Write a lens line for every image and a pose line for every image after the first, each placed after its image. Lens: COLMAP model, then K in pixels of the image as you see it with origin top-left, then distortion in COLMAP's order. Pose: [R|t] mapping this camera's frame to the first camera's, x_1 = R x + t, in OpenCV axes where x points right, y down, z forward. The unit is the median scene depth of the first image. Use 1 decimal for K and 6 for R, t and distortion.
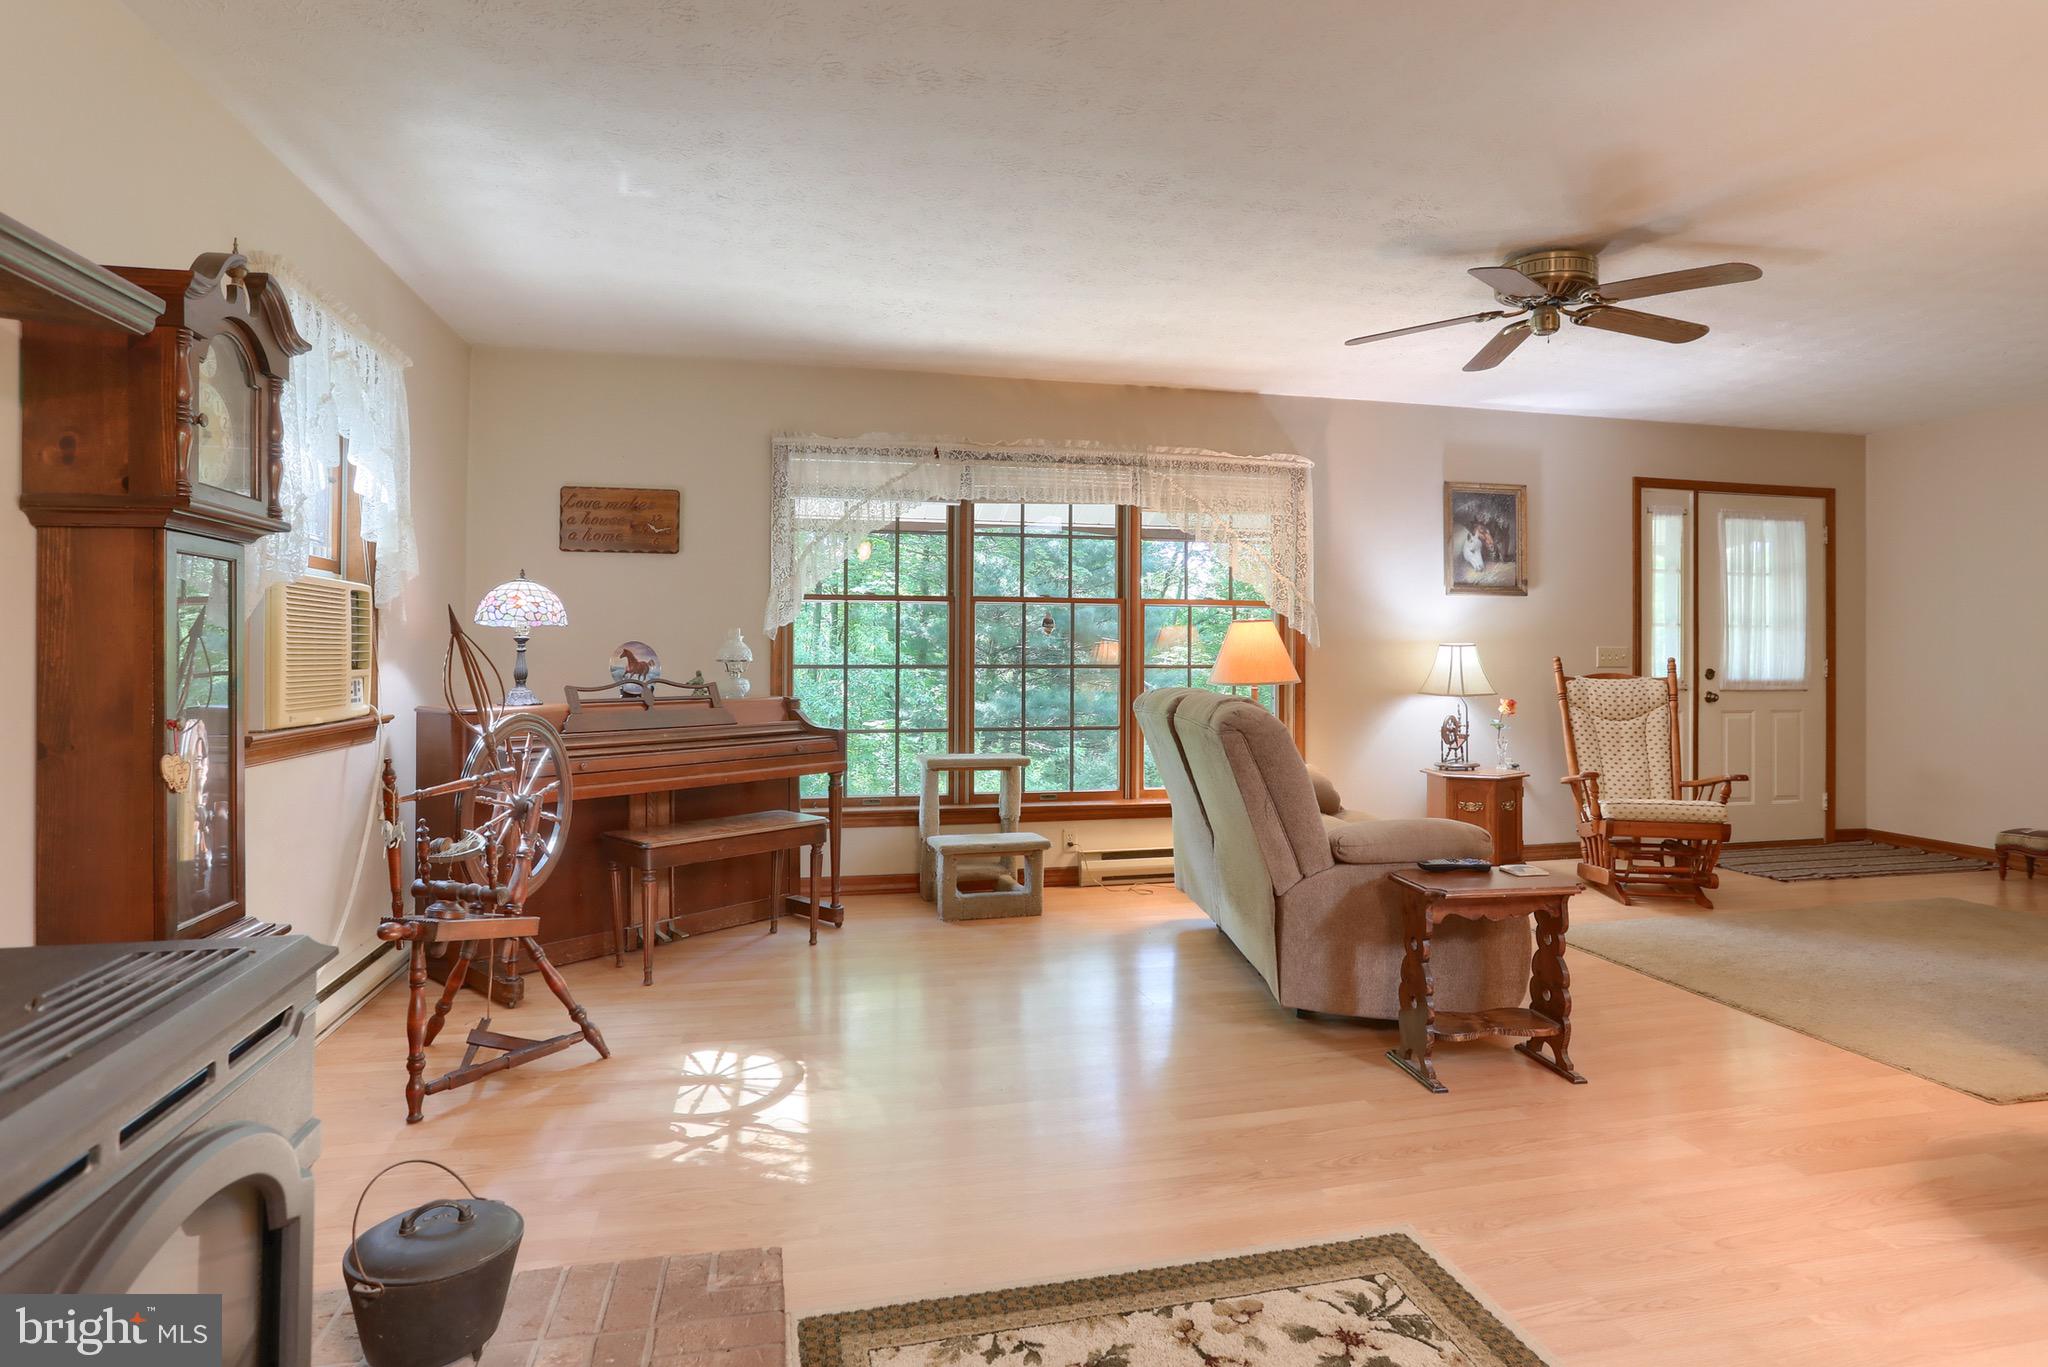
lens RADIAL K [[1018.3, 0, 1038.1], [0, 1018.3, 663.2], [0, 0, 1]] dist [-0.054998, 0.043097]
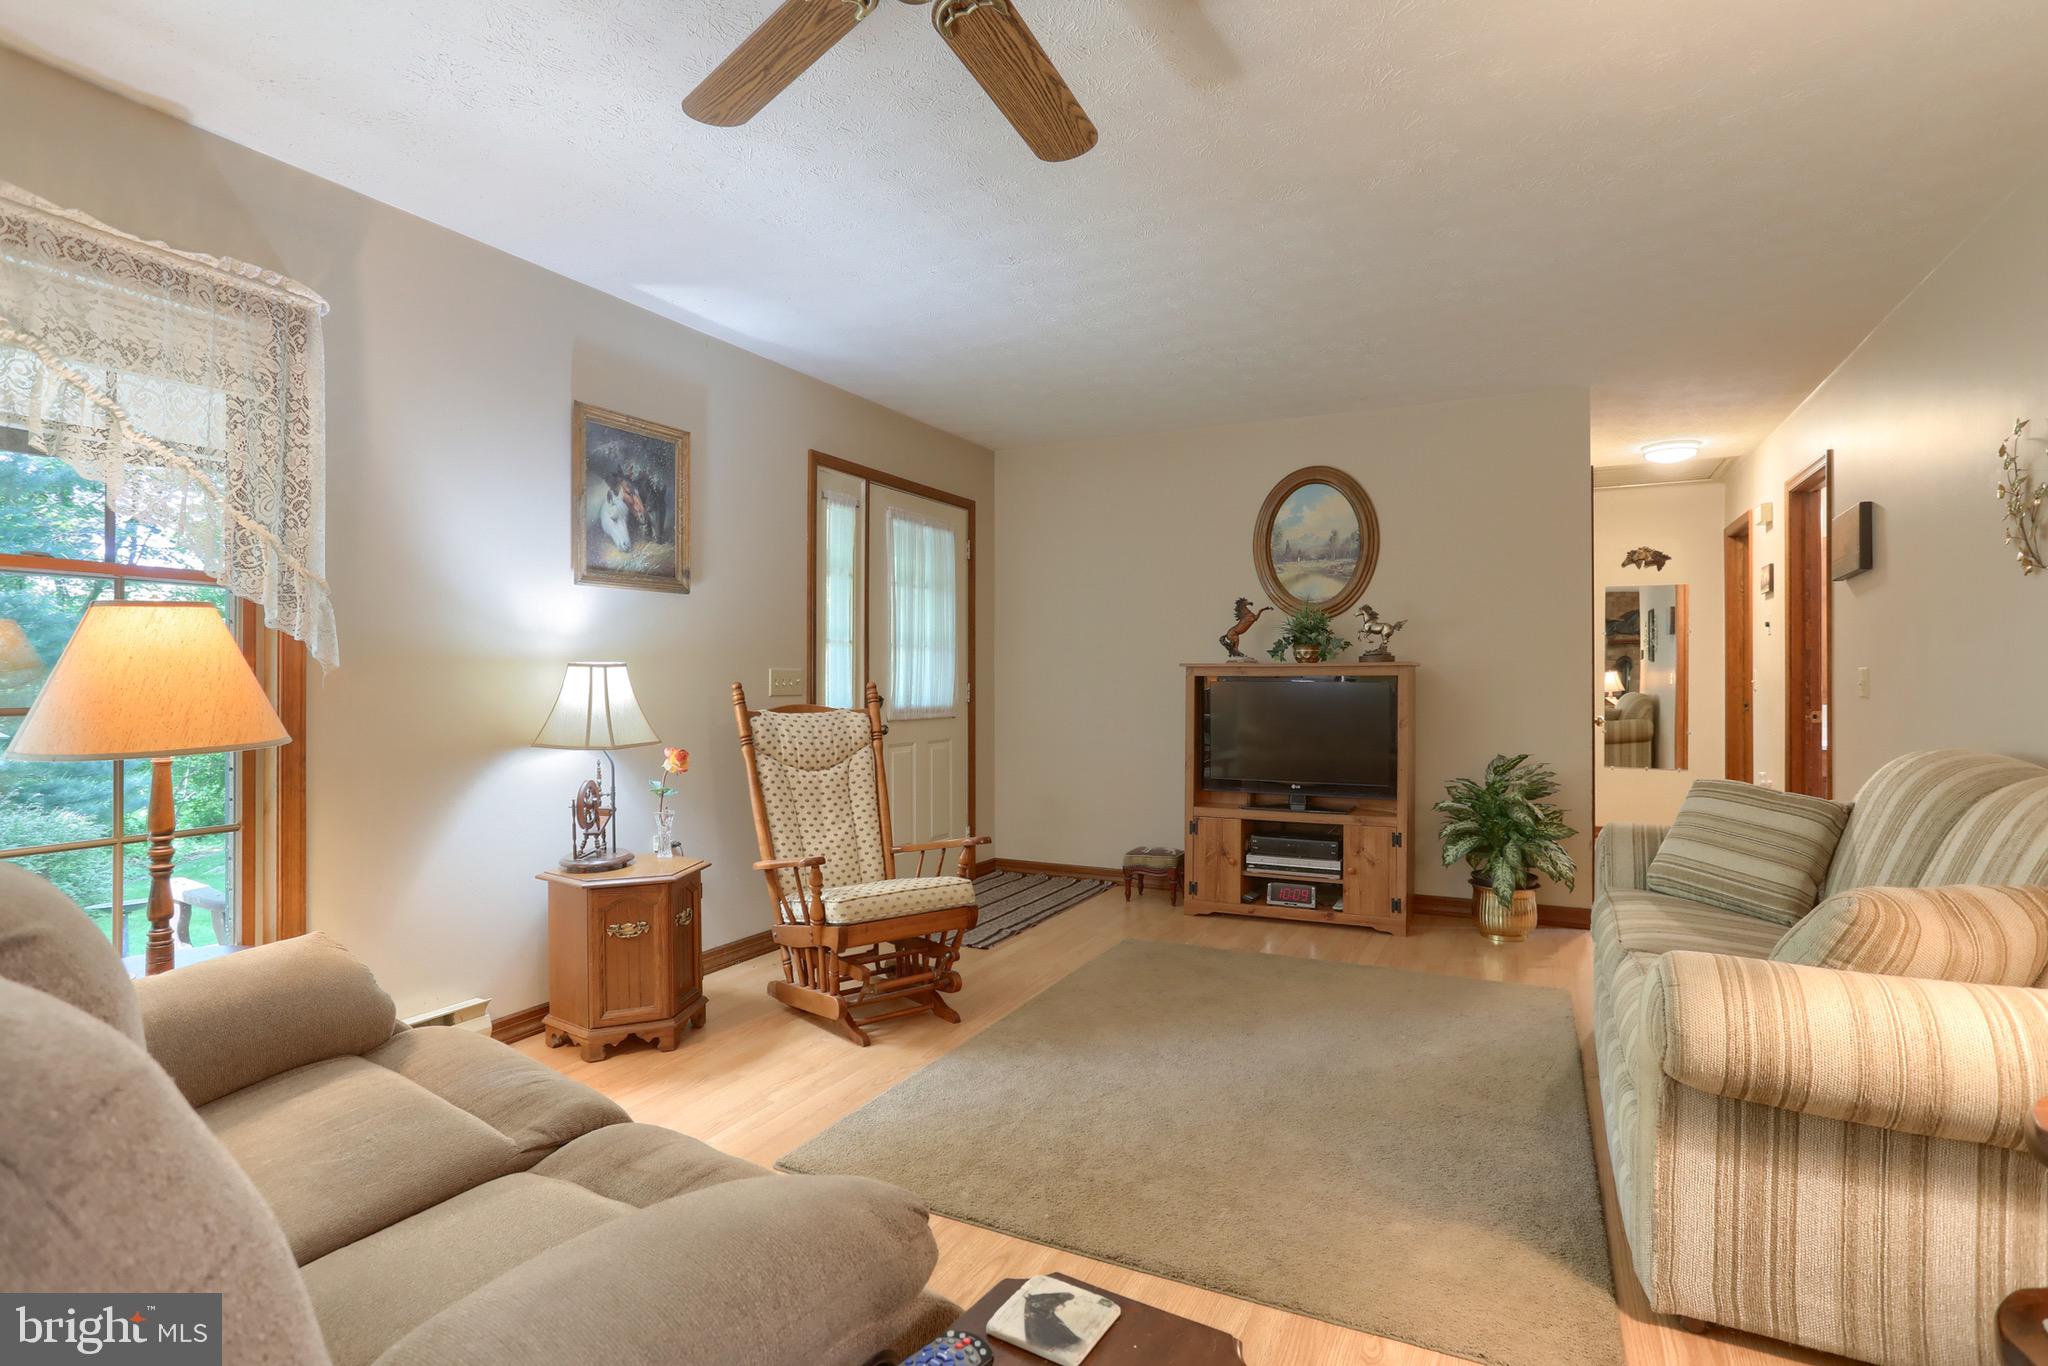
lens RADIAL K [[1018.3, 0, 1038.1], [0, 1018.3, 662.7], [0, 0, 1]] dist [-0.054998, 0.043097]
pose [[0.629775, 0.008883, 0.776727, 0.106571], [0.008257, 0.999802, -0.018129, -0.005799], [-0.776734, 0.017831, 0.629577, 0.404656]]
